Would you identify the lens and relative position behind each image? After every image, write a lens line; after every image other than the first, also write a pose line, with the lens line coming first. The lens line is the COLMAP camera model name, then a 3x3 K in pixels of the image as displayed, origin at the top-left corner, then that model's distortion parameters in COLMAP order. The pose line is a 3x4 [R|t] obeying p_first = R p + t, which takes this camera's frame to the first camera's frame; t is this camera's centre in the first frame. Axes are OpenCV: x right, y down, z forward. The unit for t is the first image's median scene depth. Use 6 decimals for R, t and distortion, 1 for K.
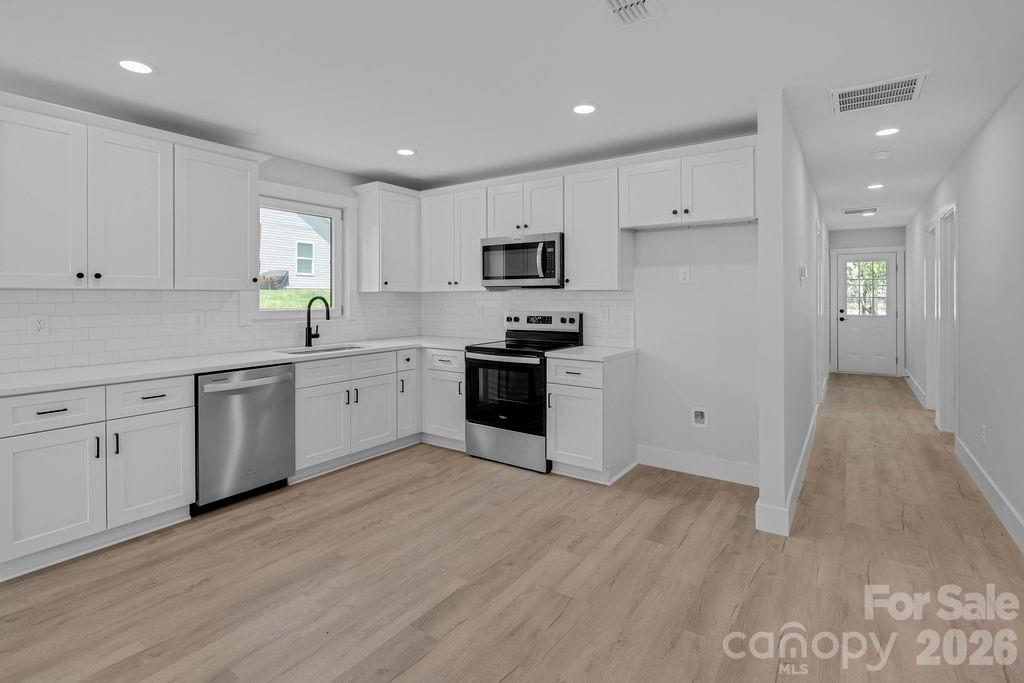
lens RADIAL K [[489.9, 0, 507.8], [0, 489.9, 297.9], [0, 0, 1]] dist [-0.002379, -0.000148]
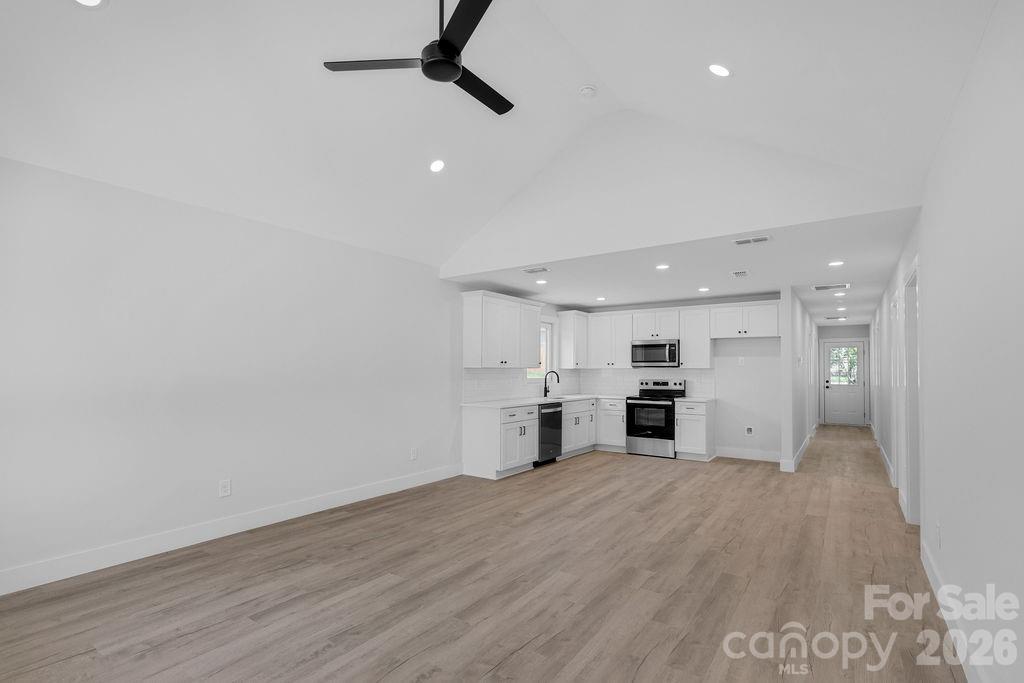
lens RADIAL K [[483.8, 0, 511.5], [0, 483.8, 361.6], [0, 0, 1]] dist [-0.000592, -0.000008]
pose [[0.999990, 0.003737, 0.002425, -0.543205], [-0.003687, 0.999789, -0.020230, -0.000897], [-0.002501, 0.020221, 0.999792, -0.911974]]
